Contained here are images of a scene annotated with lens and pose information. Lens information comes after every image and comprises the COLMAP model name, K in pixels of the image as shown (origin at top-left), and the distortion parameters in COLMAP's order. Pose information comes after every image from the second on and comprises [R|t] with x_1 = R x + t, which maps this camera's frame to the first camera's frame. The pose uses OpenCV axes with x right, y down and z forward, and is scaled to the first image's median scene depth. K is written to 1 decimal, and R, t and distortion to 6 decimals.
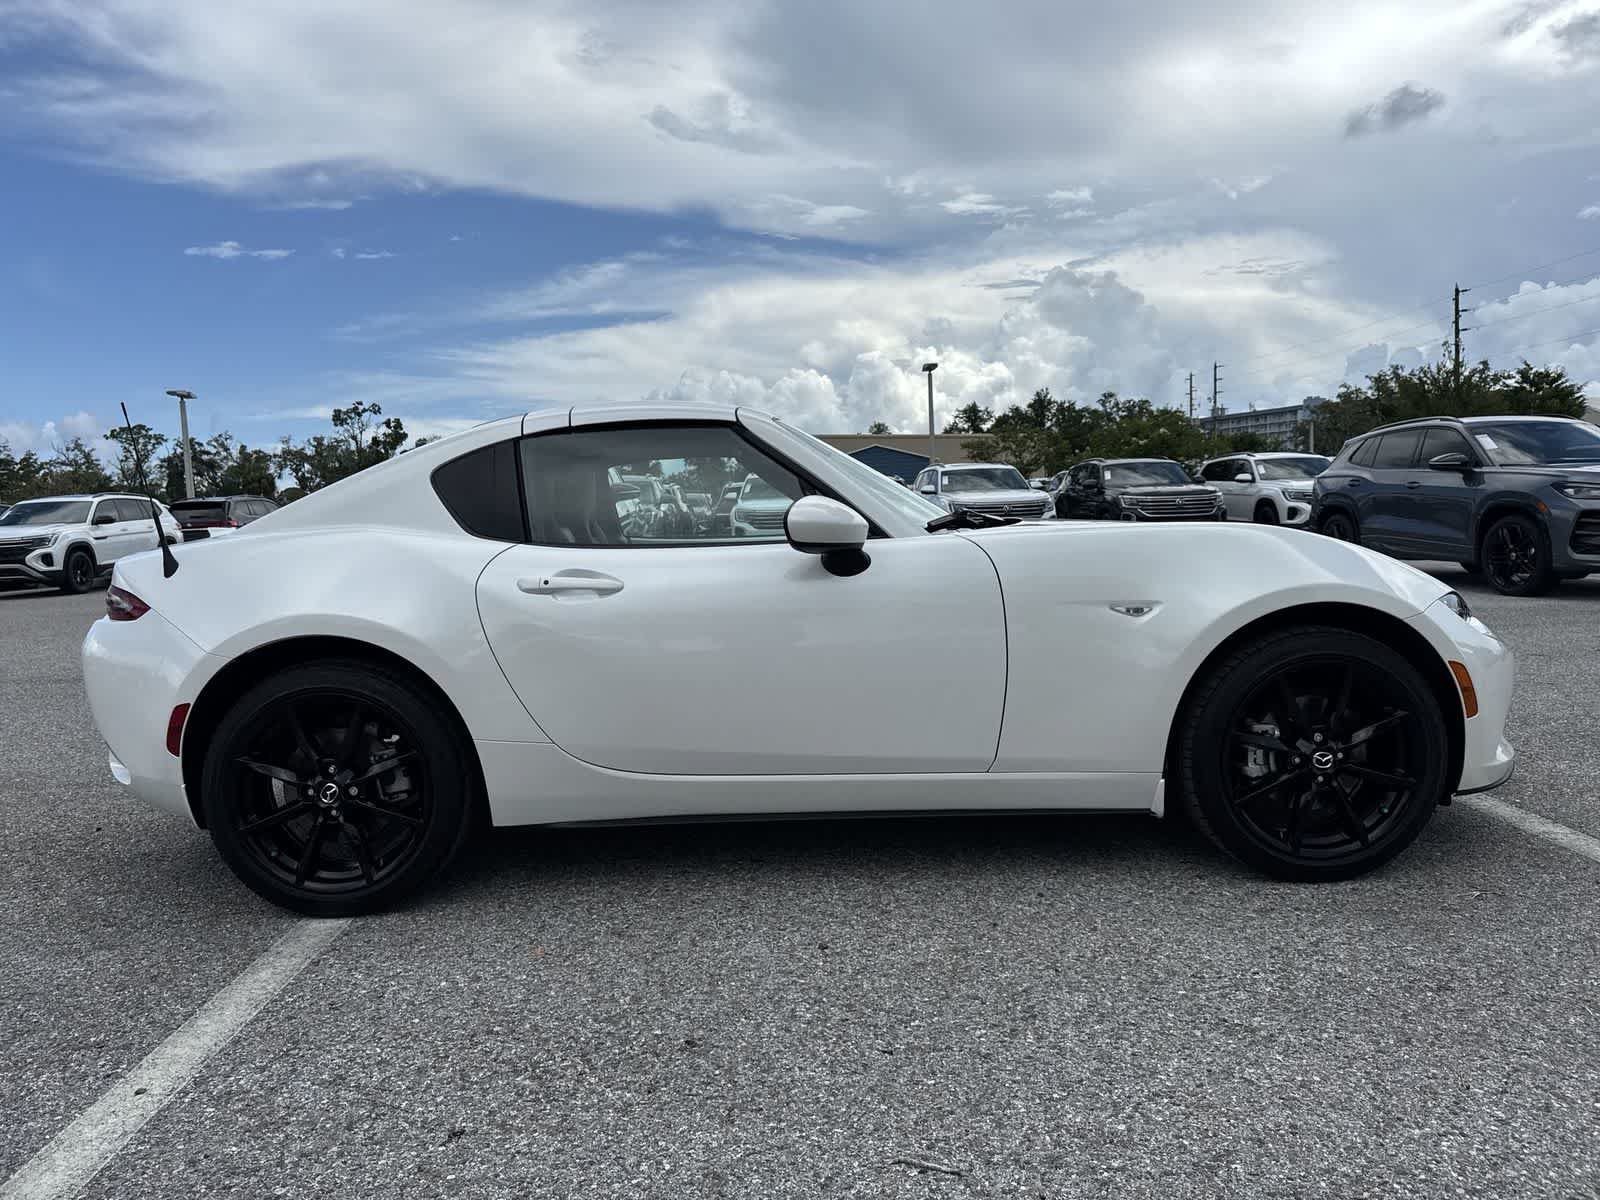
lens RADIAL K [[1187.1, 0, 801.0], [0, 1187.1, 552.8], [0, 0, 1]] dist [0.026585, -0.031433]
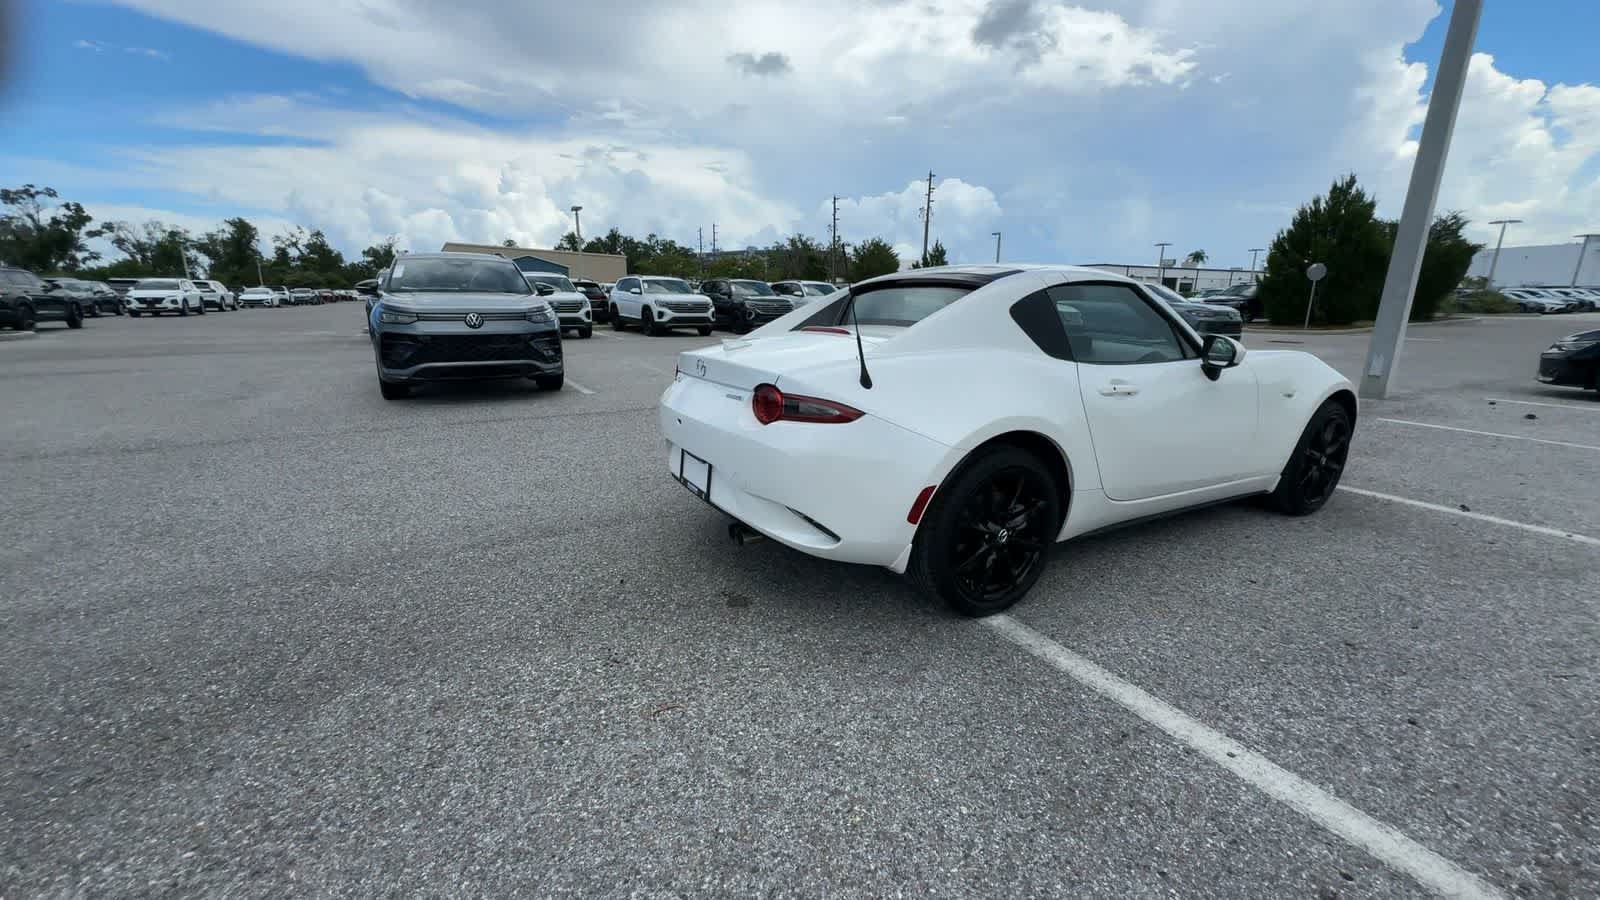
lens RADIAL K [[659.4, 0, 804.7], [0, 659.4, 461.9], [0, 0, 1]] dist [-0.002280, 0.000067]
pose [[0.865386, -0.078067, 0.494987, -0.232946], [-0.022770, 0.980644, 0.194471, -0.009159], [-0.500588, -0.179564, 0.846858, 0.106670]]
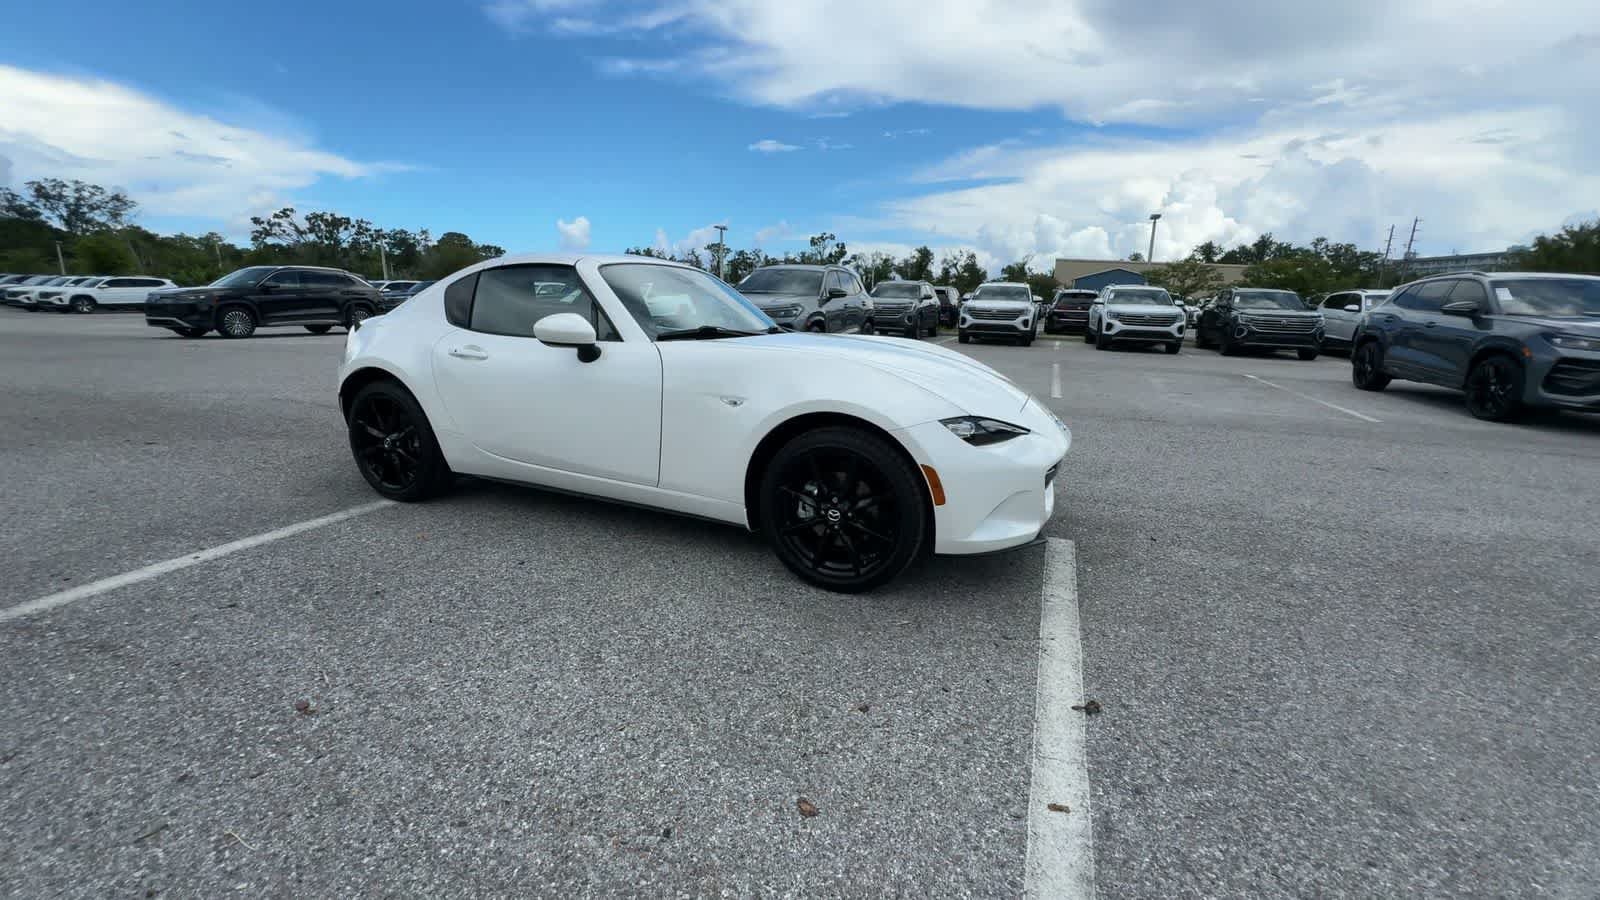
lens RADIAL K [[659.4, 0, 804.7], [0, 659.4, 461.9], [0, 0, 1]] dist [-0.002280, 0.000067]
pose [[0.913469, 0.153525, -0.376835, 0.167536], [-0.072901, 0.972855, 0.219633, -0.017327], [0.400325, -0.173156, 0.899865, 0.058570]]
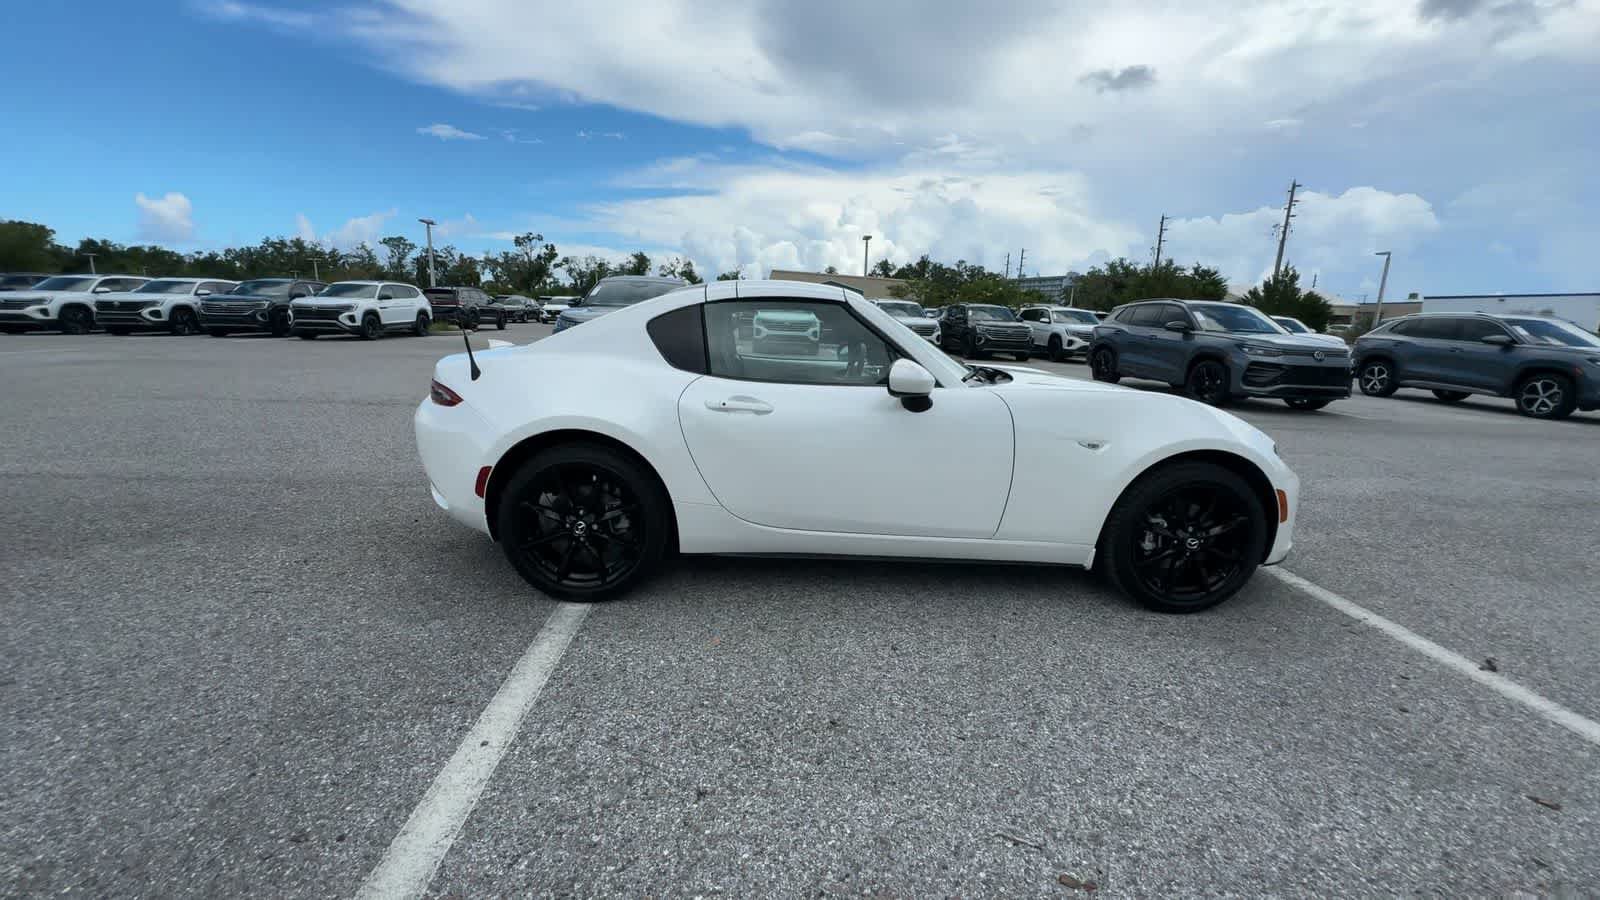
lens RADIAL K [[652.8, 0, 800.8], [0, 652.8, 455.2], [0, 0, 1]] dist [-0.003240, -0.000002]
pose [[0.996848, 0.063061, 0.048130, -0.035138], [-0.070560, 0.982099, 0.174653, -0.015088], [-0.036255, -0.177499, 0.983453, 0.037328]]
